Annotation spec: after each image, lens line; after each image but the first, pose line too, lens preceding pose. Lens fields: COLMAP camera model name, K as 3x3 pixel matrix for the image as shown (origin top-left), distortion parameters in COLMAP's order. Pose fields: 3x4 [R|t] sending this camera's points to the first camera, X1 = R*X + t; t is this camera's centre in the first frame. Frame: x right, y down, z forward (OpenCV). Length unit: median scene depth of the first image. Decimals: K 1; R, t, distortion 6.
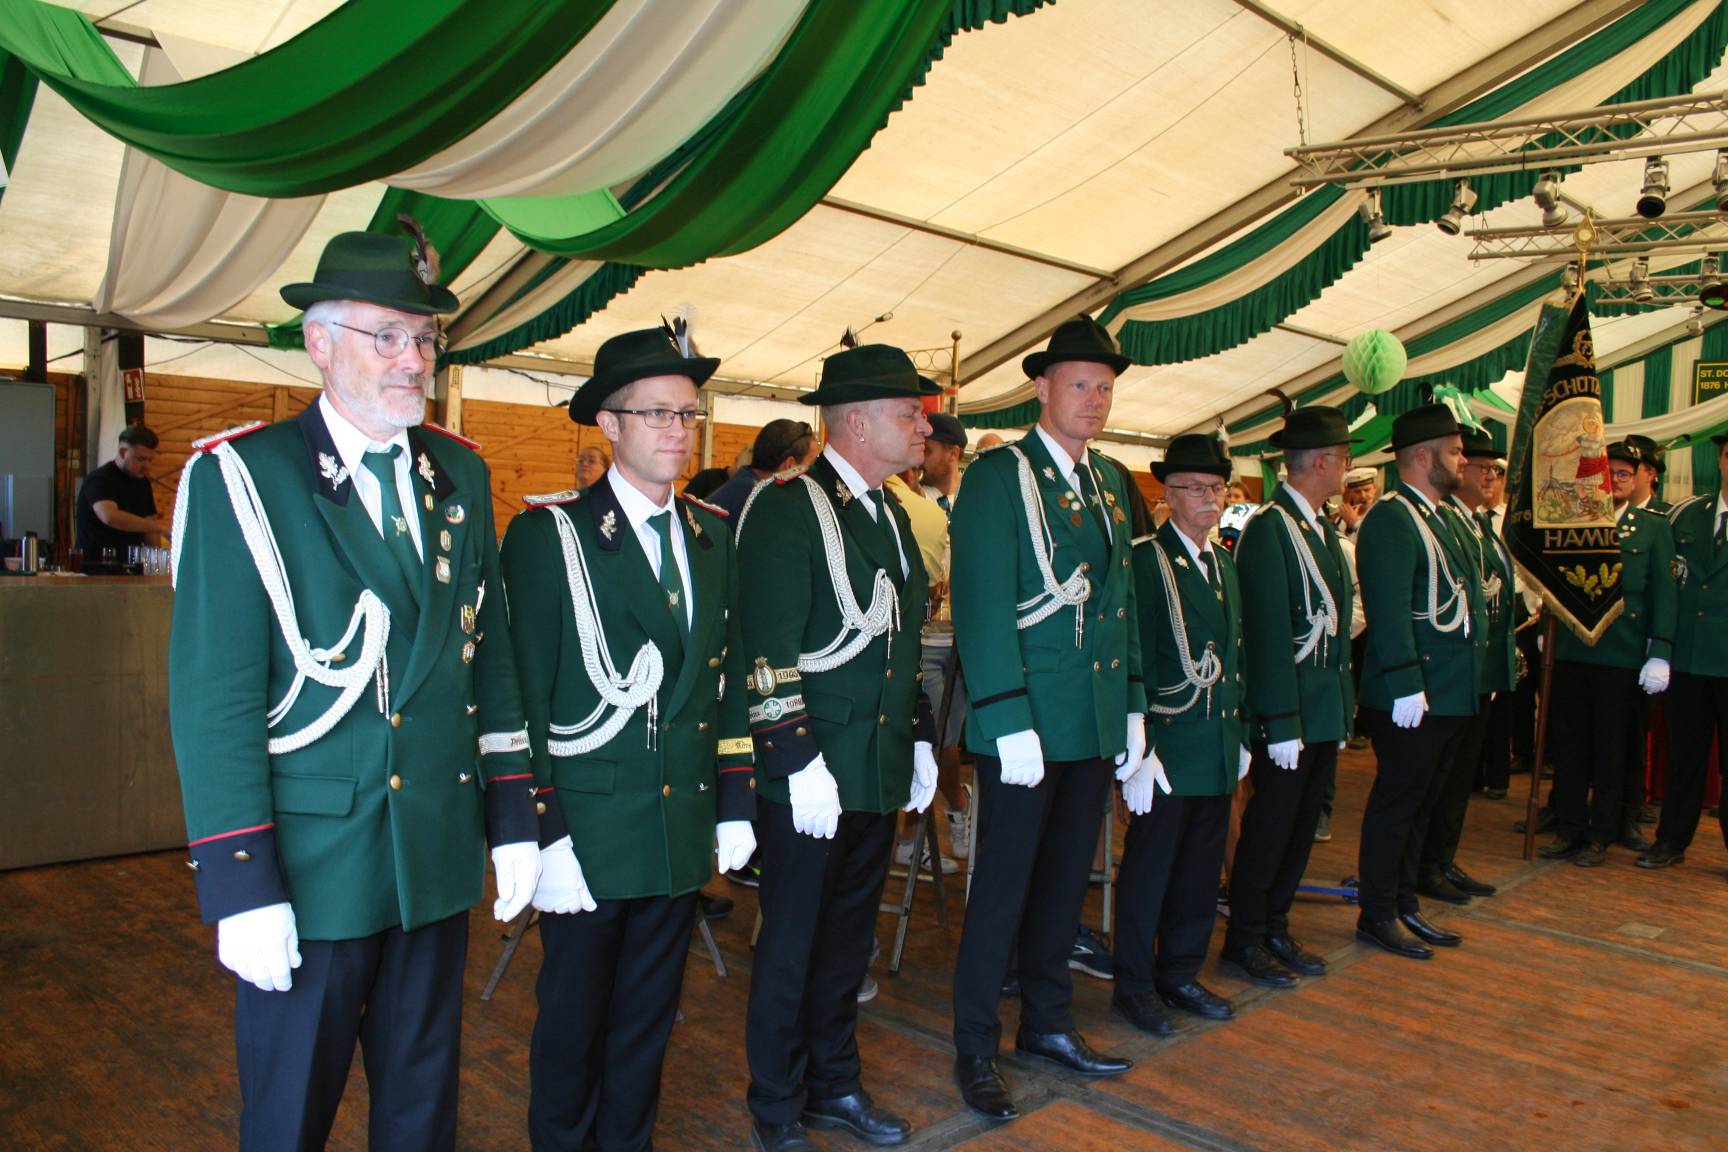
lens RADIAL K [[1462.4, 0, 913.5], [0, 1462.4, 583.5], [0, 0, 1]] dist [-0.117708, 0.141663]
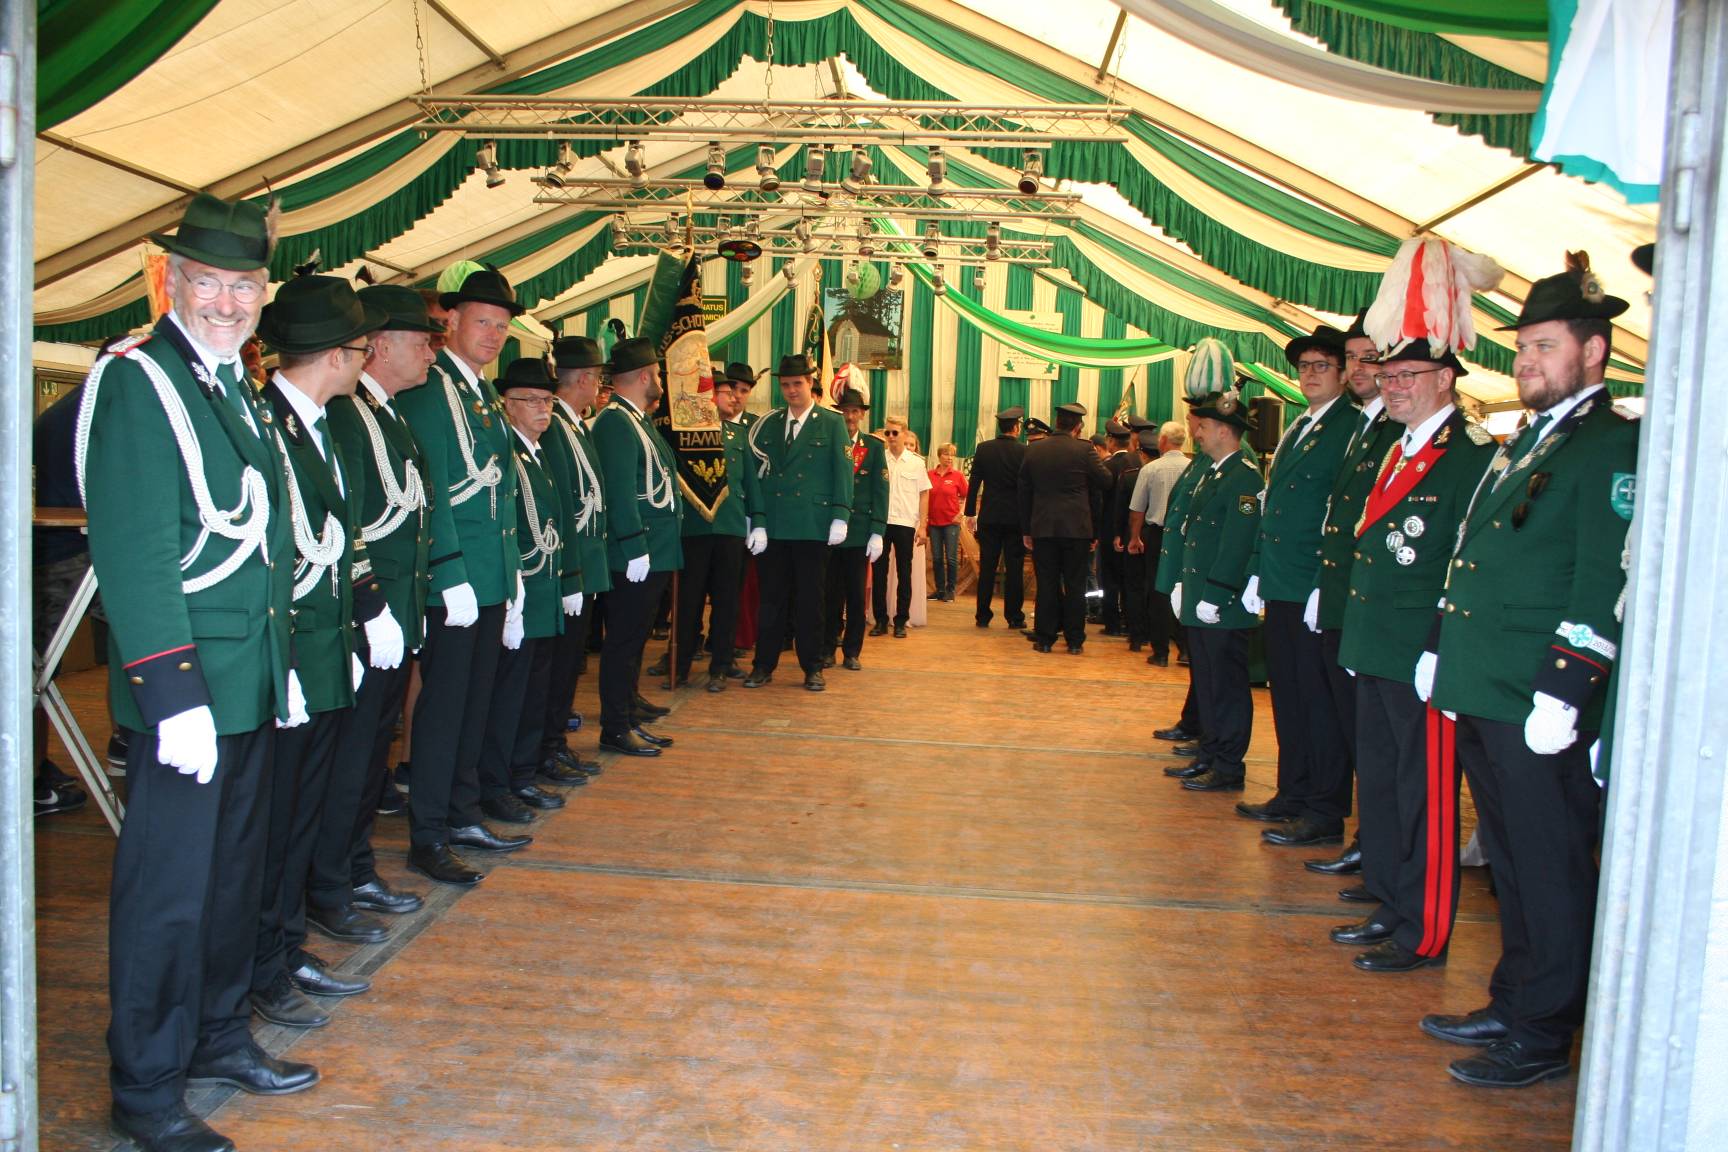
lens RADIAL K [[1462.4, 0, 913.5], [0, 1462.4, 583.5], [0, 0, 1]] dist [-0.117708, 0.141663]
pose [[0.763556, -0.075143, 0.641355, -0.246449], [0.039481, 0.996781, 0.069782, 0.014278], [-0.644534, -0.027961, 0.764064, -0.137385]]
